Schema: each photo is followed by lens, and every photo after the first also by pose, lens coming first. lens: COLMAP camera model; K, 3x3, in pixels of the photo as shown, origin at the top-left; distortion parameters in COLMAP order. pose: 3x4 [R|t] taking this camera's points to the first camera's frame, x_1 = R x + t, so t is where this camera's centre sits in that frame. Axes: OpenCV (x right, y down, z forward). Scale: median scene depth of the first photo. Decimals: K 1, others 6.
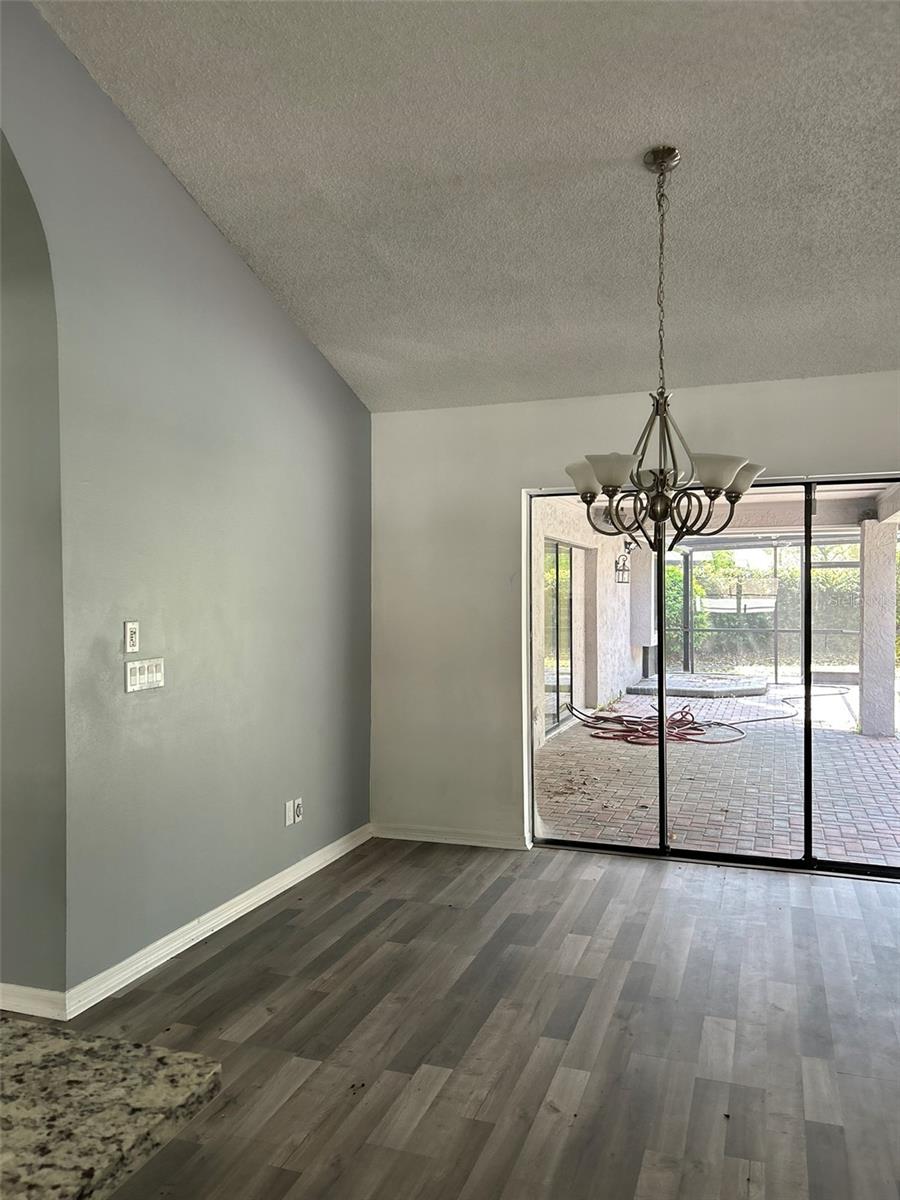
lens RADIAL K [[896.9, 0, 447.2], [0, 896.9, 605.5], [0, 0, 1]] dist [0.052570, -0.063228]
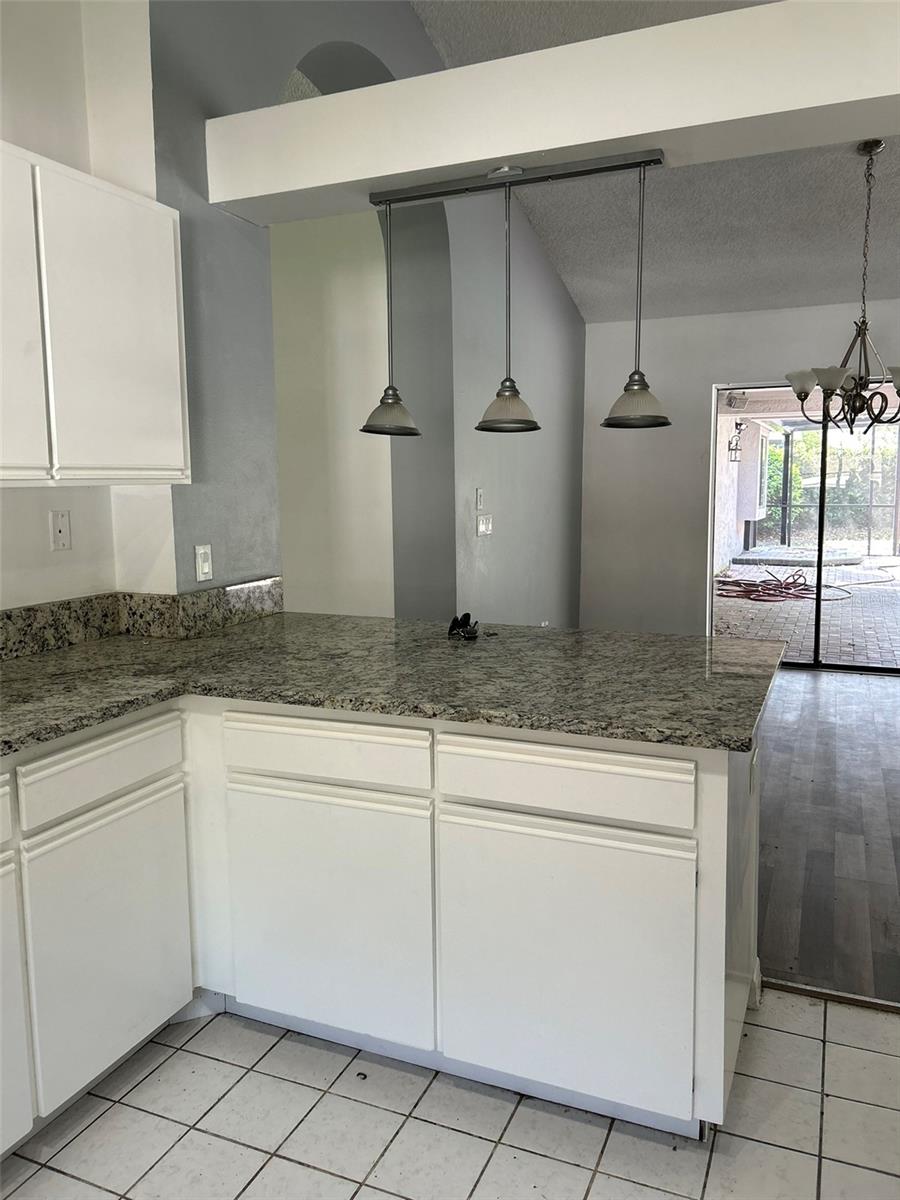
lens RADIAL K [[896.9, 0, 452.9], [0, 896.9, 590.9], [0, 0, 1]] dist [0.052570, -0.063228]
pose [[0.998279, 0.000831, -0.058634, -0.238435], [0.005819, 0.993561, 0.113150, 0.014442], [0.058351, -0.113296, 0.991846, -0.364915]]
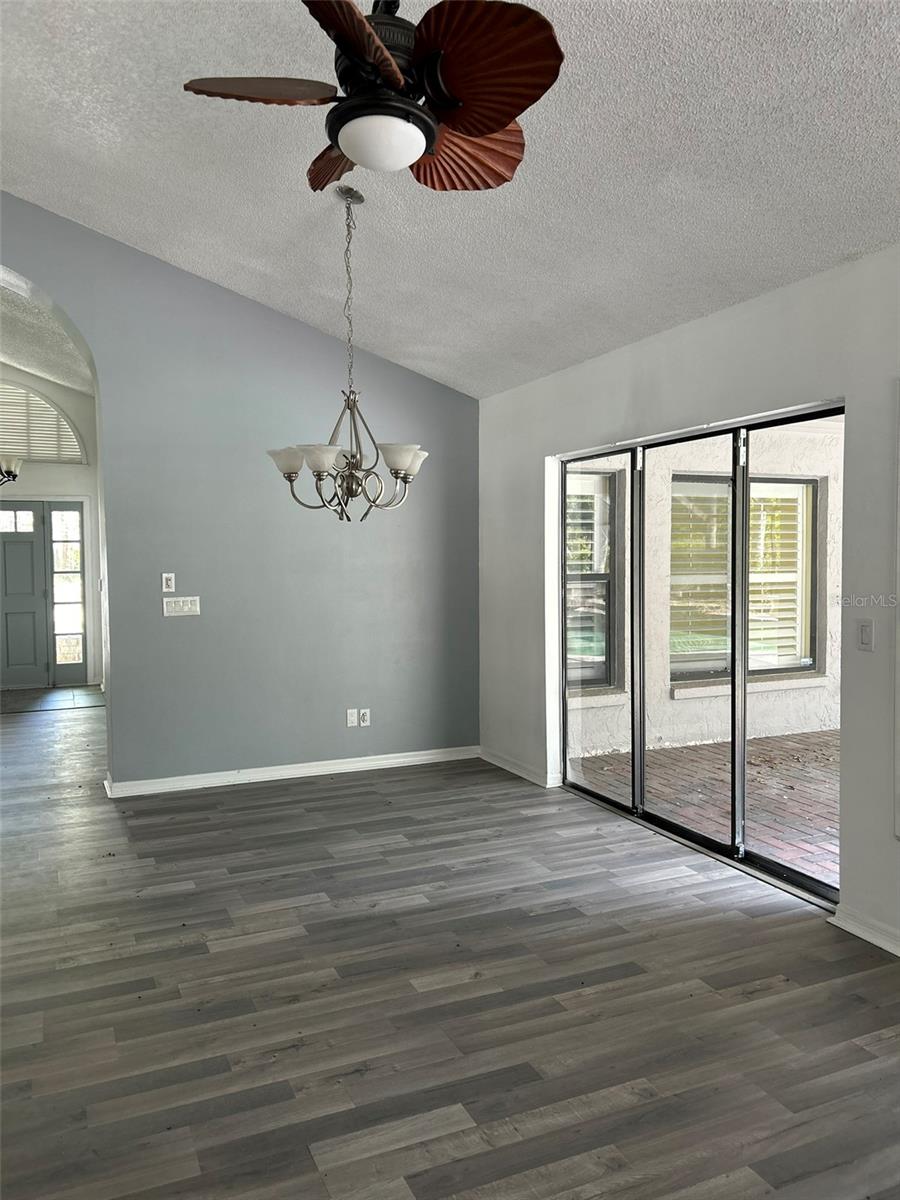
lens RADIAL K [[896.9, 0, 458.9], [0, 896.9, 602.2], [0, 0, 1]] dist [0.052570, -0.063228]
pose [[0.702180, 0.038973, -0.710932, 0.908337], [-0.004706, 0.998733, 0.050102, -0.010059], [0.711984, -0.031835, 0.701473, 0.185381]]
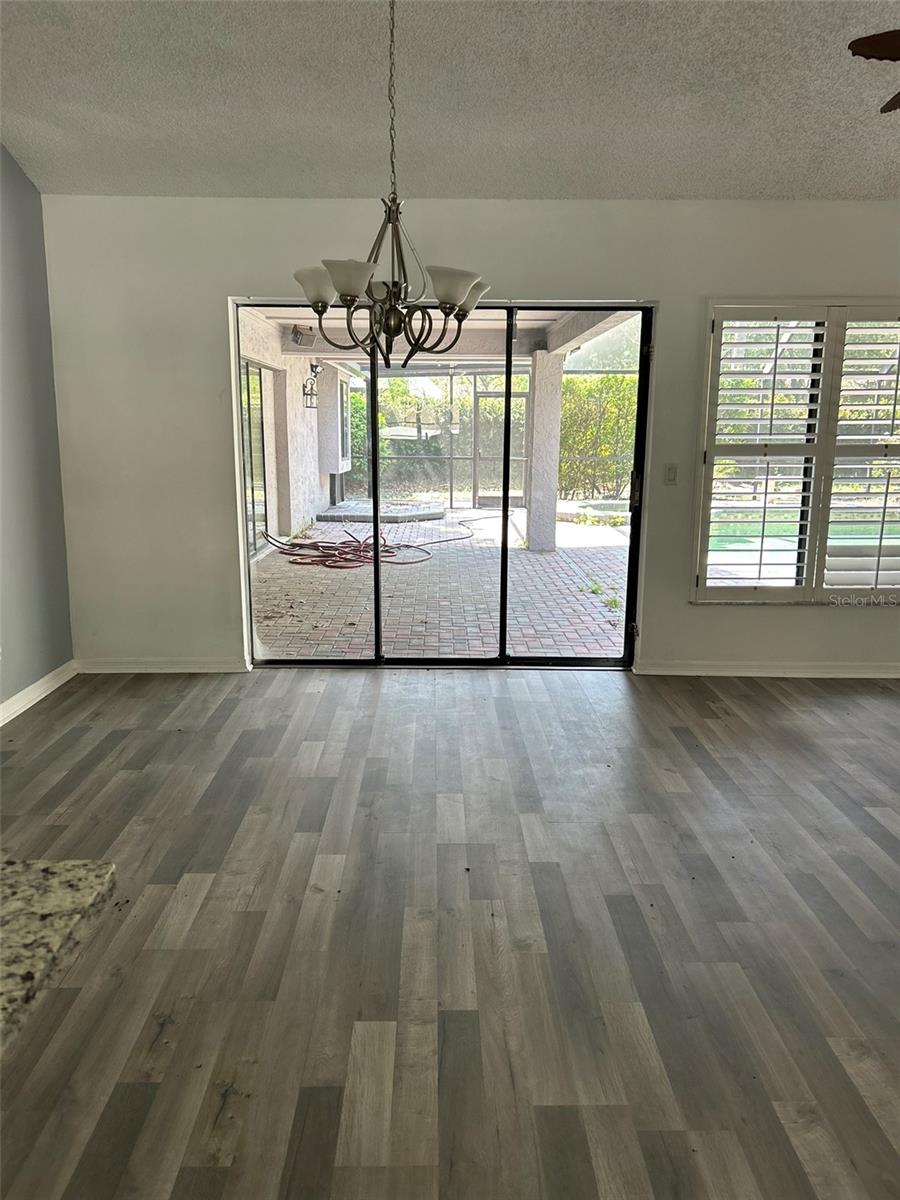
lens RADIAL K [[896.9, 0, 442.2], [0, 896.9, 602.0], [0, 0, 1]] dist [0.052570, -0.063228]
pose [[0.938608, -0.057899, 0.340093, -0.052373], [-0.005185, 0.983337, 0.181718, 0.010796], [-0.344947, -0.172325, 0.922668, 0.005534]]
